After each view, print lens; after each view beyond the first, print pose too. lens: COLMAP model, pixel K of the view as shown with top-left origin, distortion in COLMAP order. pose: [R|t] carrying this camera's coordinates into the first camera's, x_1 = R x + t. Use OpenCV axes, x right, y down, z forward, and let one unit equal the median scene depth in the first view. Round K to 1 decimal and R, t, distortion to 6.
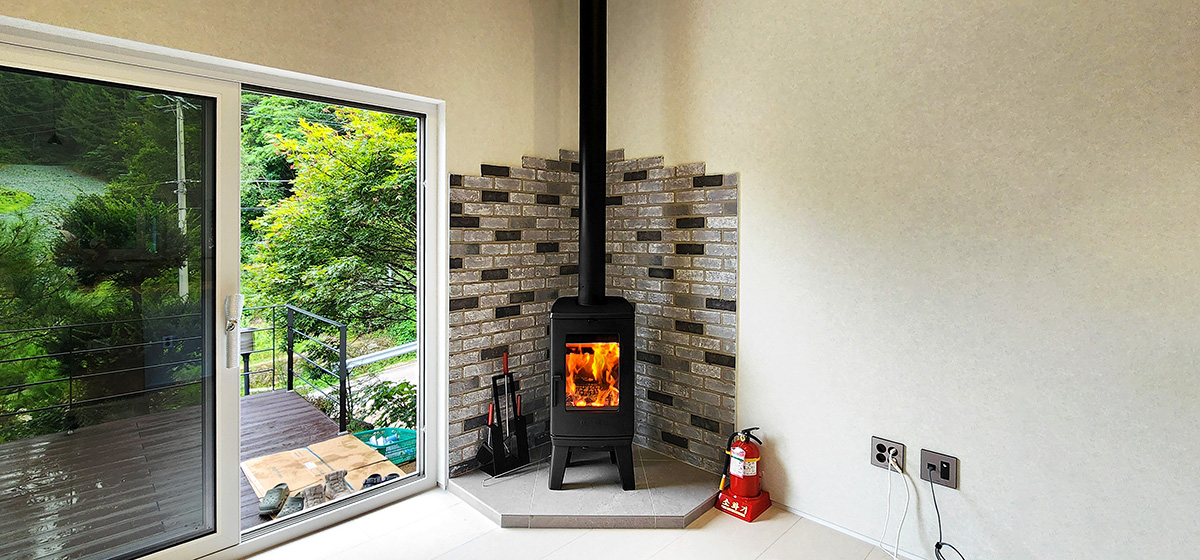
lens RADIAL K [[509.9, 0, 605.9], [0, 509.9, 230.5], [0, 0, 1]] dist [-0.002382, -0.000251]
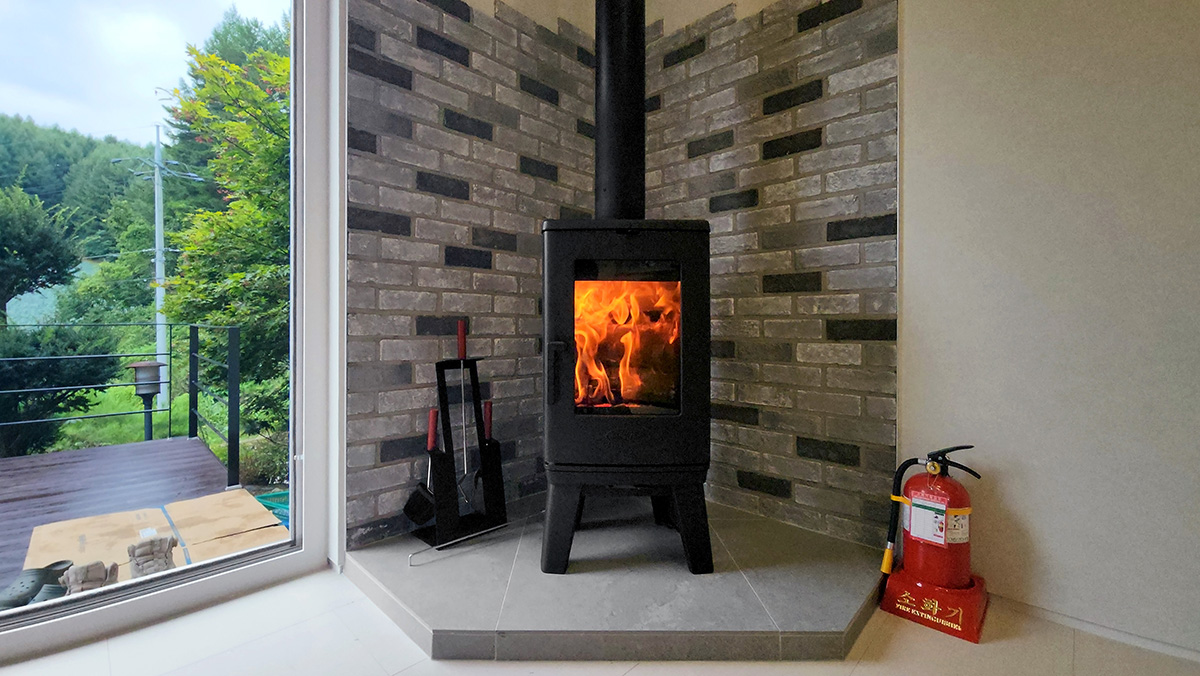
lens RADIAL K [[484.1, 0, 597.4], [0, 484.1, 325.7], [0, 0, 1]] dist [0.000562, -0.000164]
pose [[0.999981, -0.003729, -0.004885, -0.048835], [0.003738, 0.999991, 0.001954, 0.242493], [0.004878, -0.001973, 0.999986, 0.479987]]
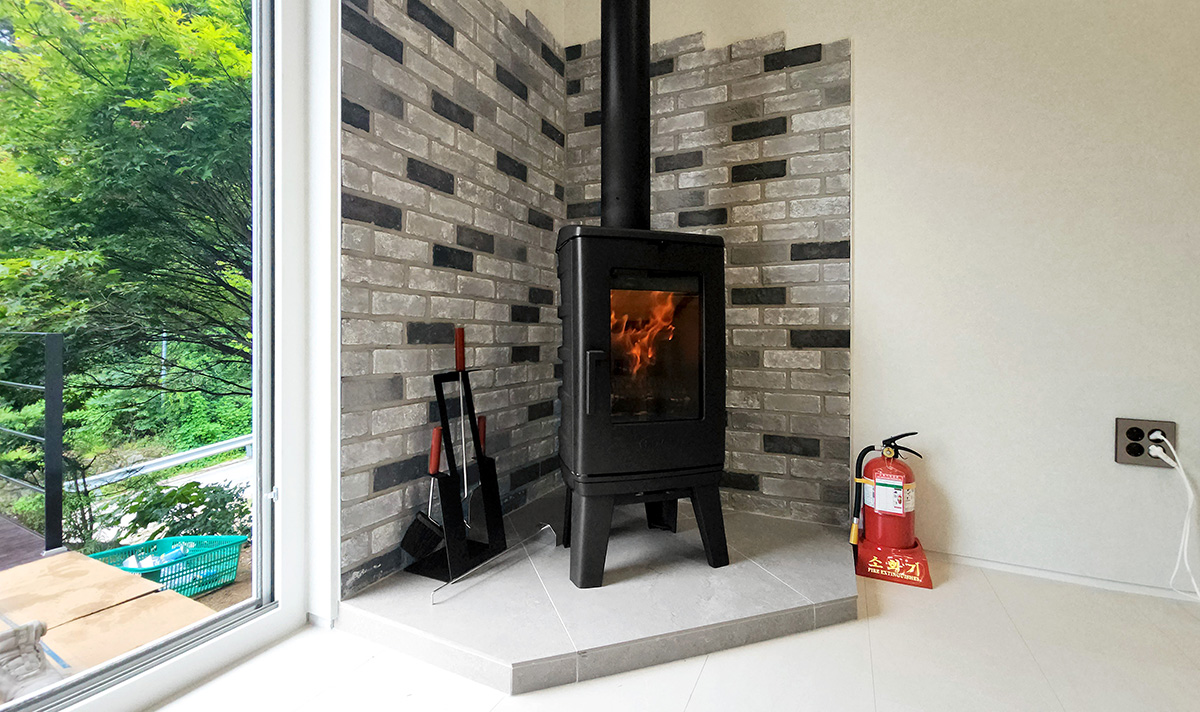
lens RADIAL K [[500.7, 0, 598.8], [0, 500.7, 332.4], [0, 0, 1]] dist [0.000793, -0.000408]
pose [[0.950681, 0.001355, 0.310166, -0.217228], [-0.002048, 0.999996, 0.001907, 0.240563], [-0.310162, -0.002448, 0.950681, 0.493553]]
